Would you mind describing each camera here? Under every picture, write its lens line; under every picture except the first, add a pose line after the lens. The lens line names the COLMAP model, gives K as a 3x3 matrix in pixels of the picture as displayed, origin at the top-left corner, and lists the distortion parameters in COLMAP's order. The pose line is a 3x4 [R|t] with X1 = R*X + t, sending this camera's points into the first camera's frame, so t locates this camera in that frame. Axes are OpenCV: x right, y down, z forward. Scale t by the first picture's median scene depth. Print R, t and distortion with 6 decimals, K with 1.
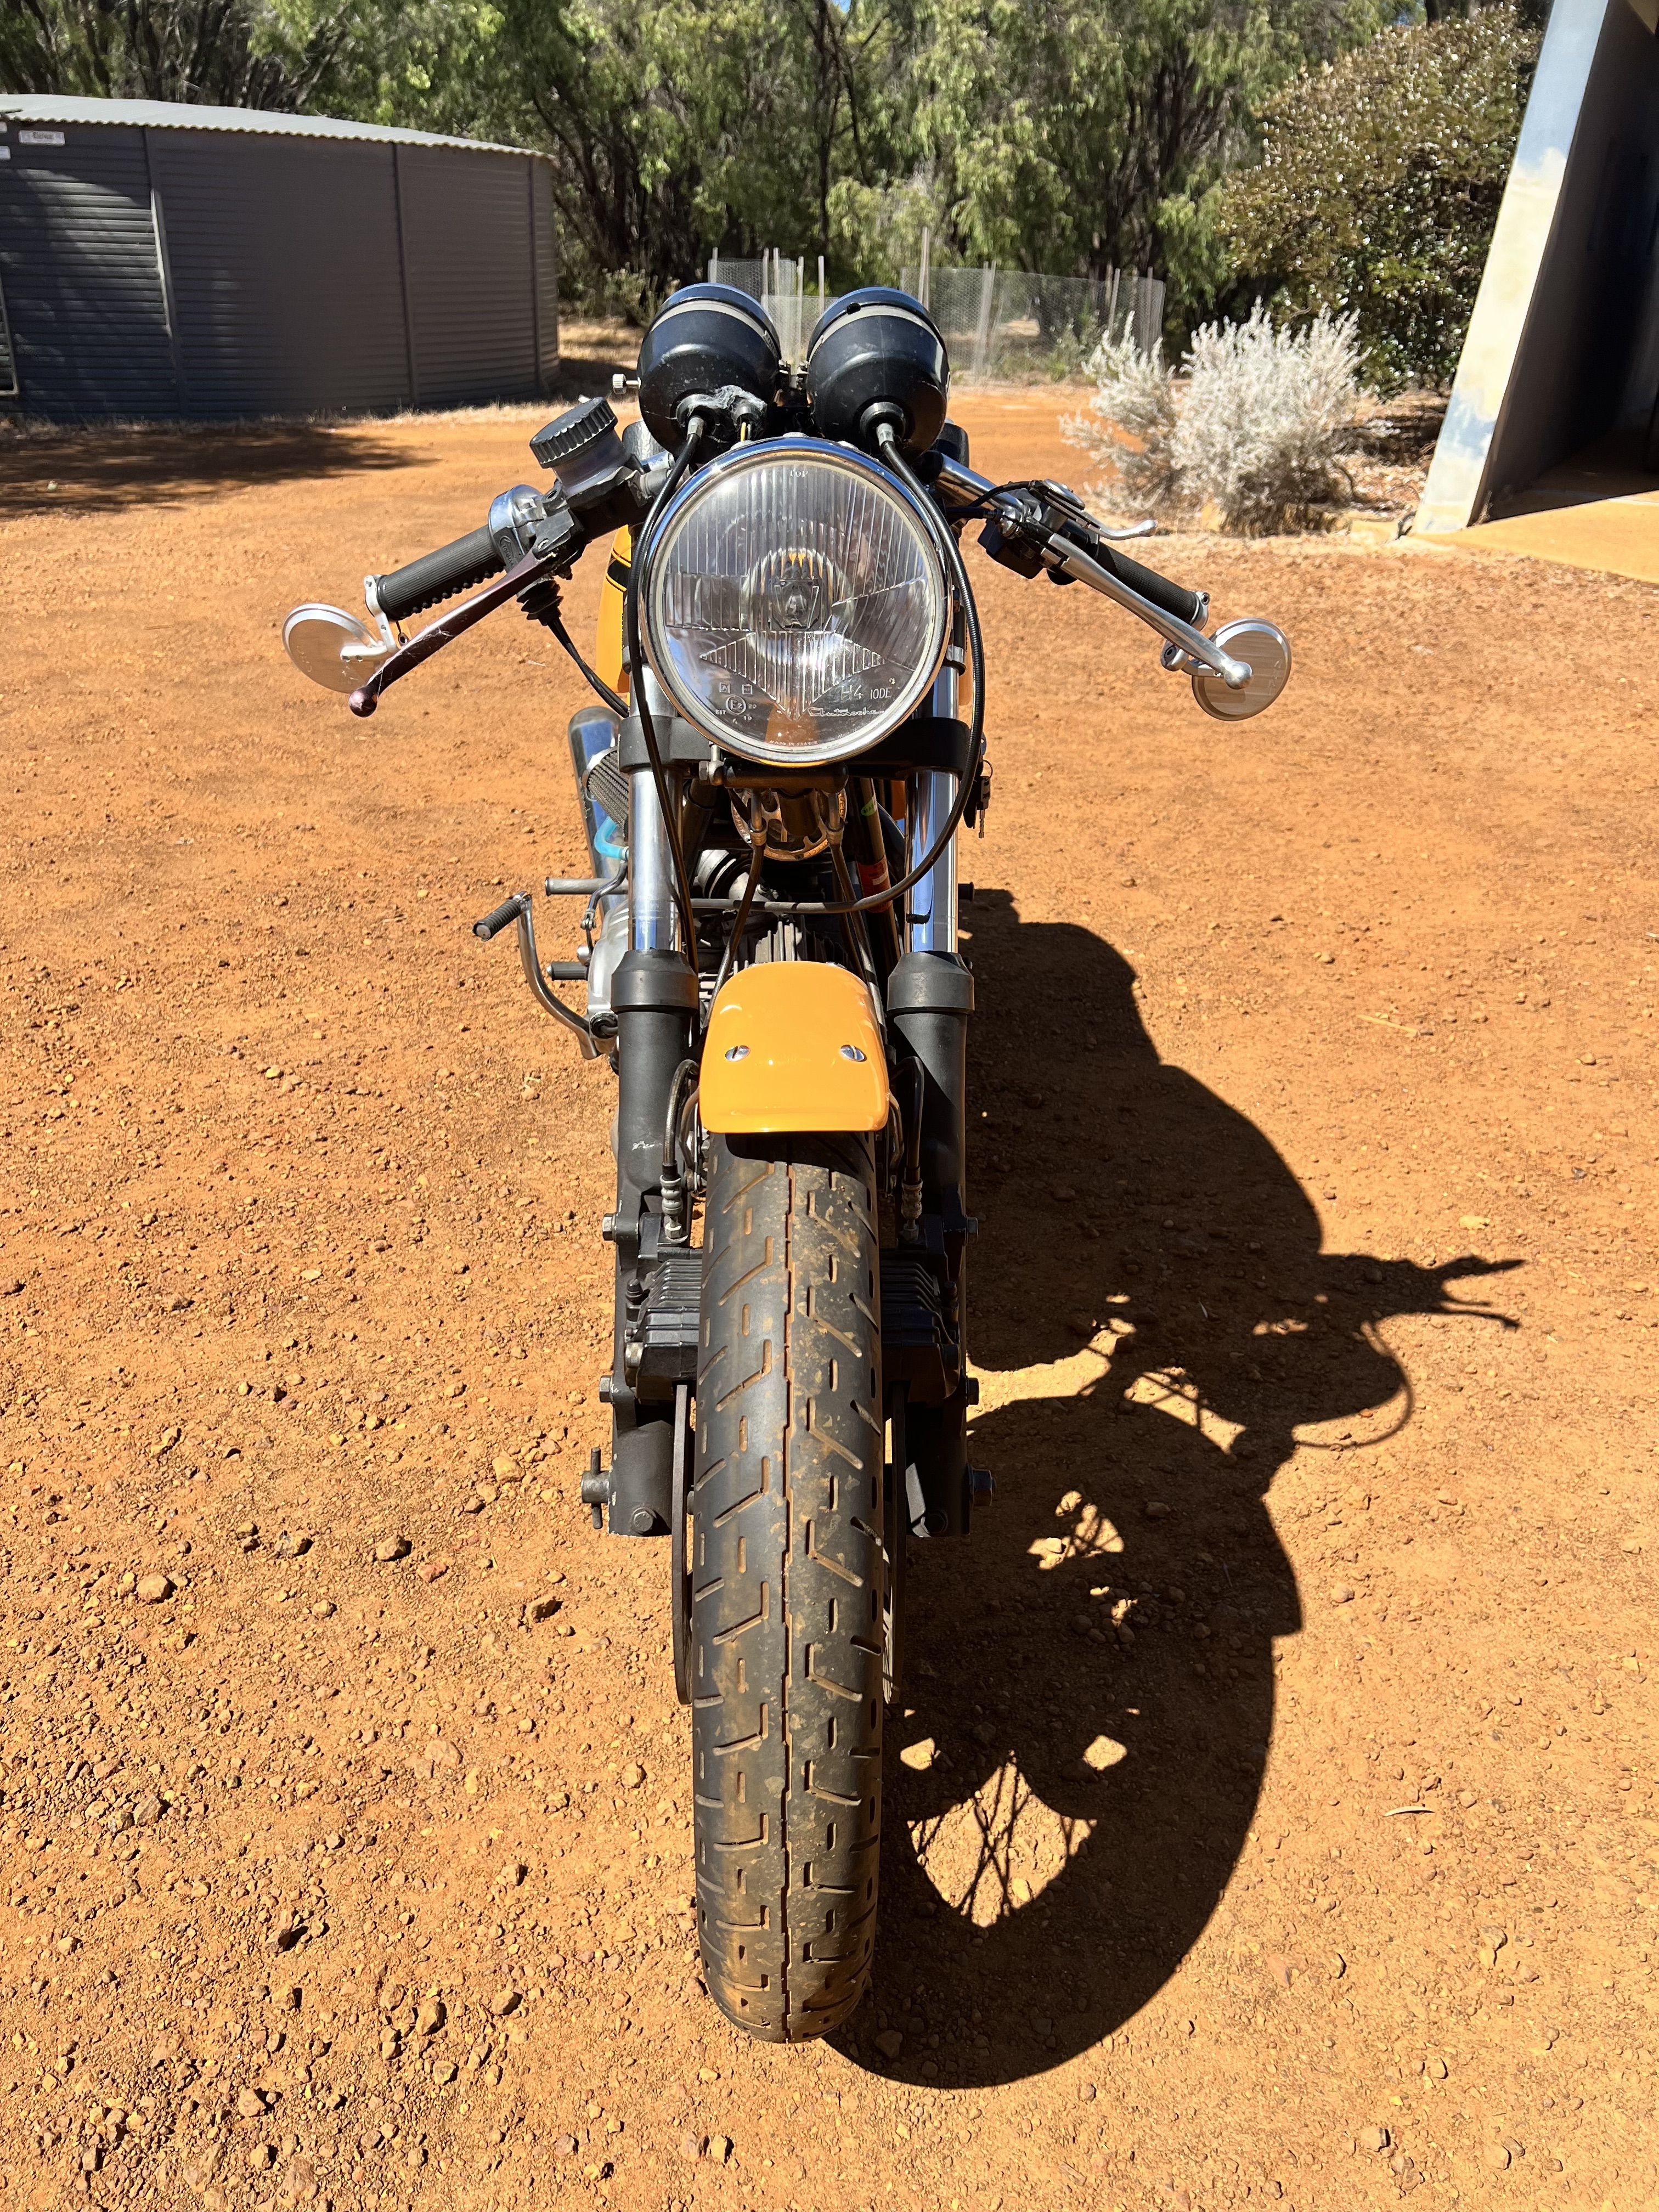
lens RADIAL K [[1673.5, 0, 825.9], [0, 1673.5, 1106.3], [0, 0, 1]] dist [0.012113, -0.019512]
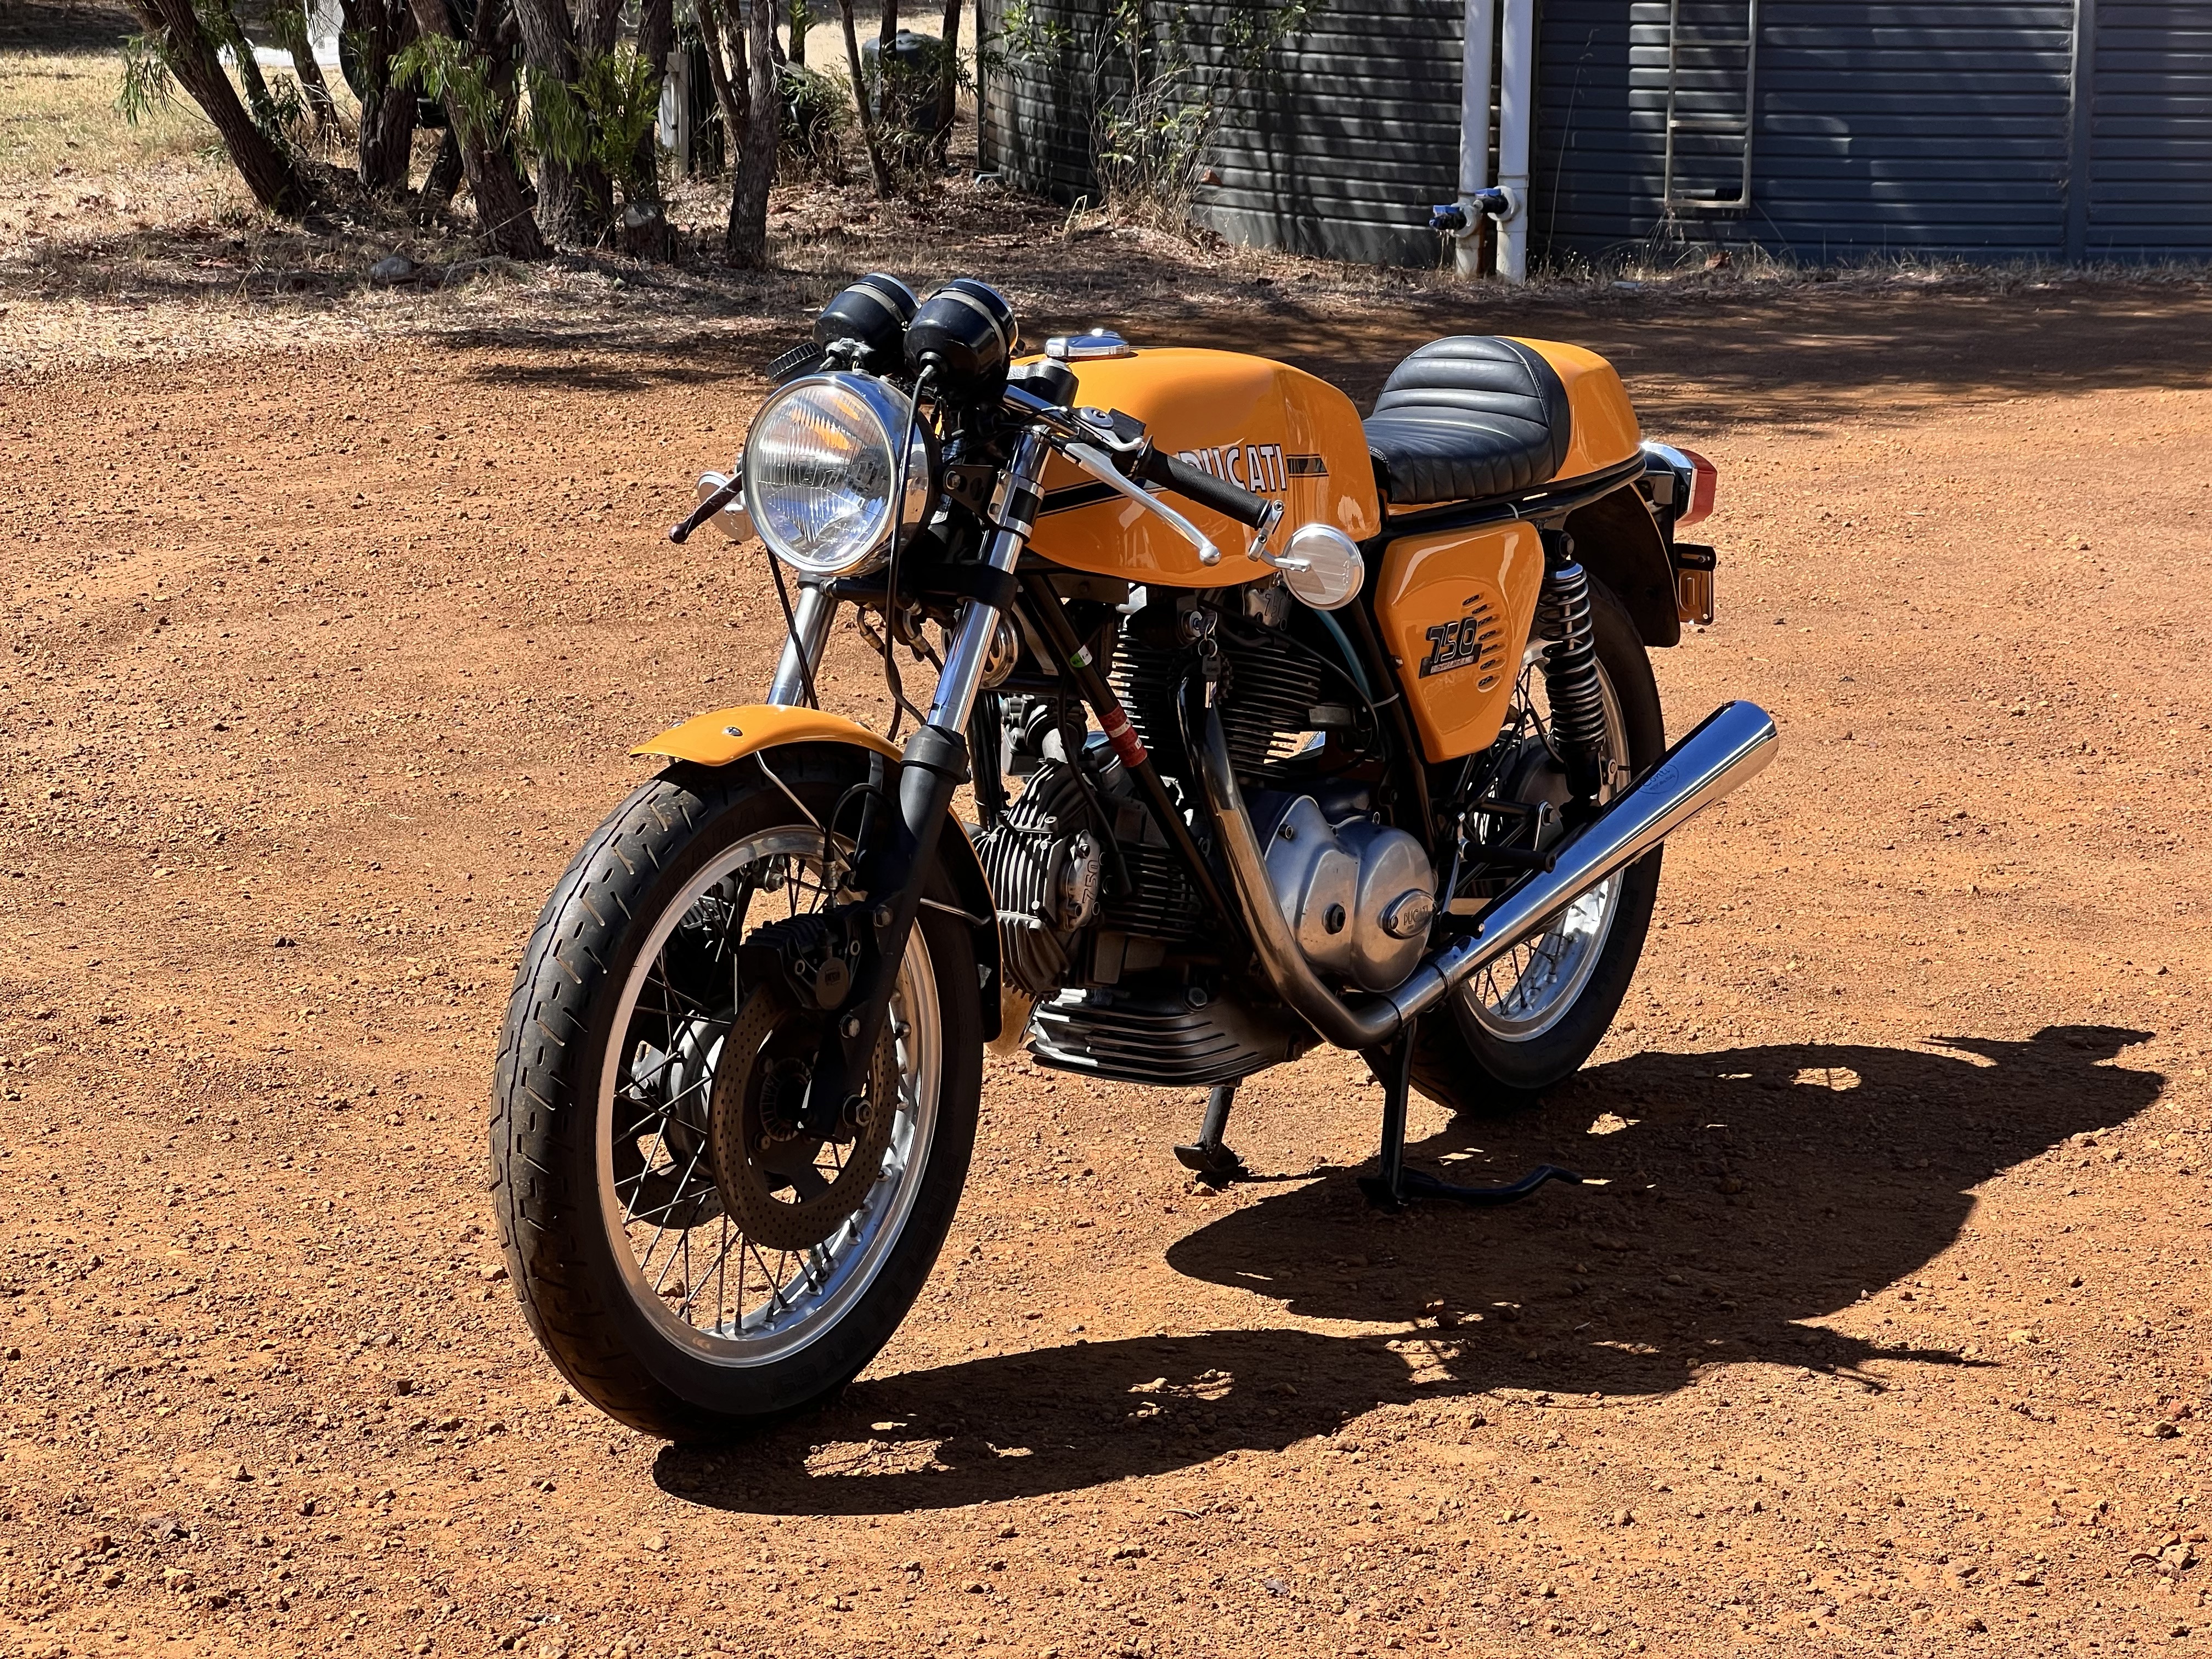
lens RADIAL K [[4982.5, 0, 1105.9], [0, 4982.5, 828.9], [0, 0, 1]] dist [0.086554, 0.000000]
pose [[0.802763, 0.088897, -0.589635, 1.064844], [-0.242582, 0.951989, -0.186738, 0.293624], [0.544725, 0.292941, 0.785786, -0.862377]]
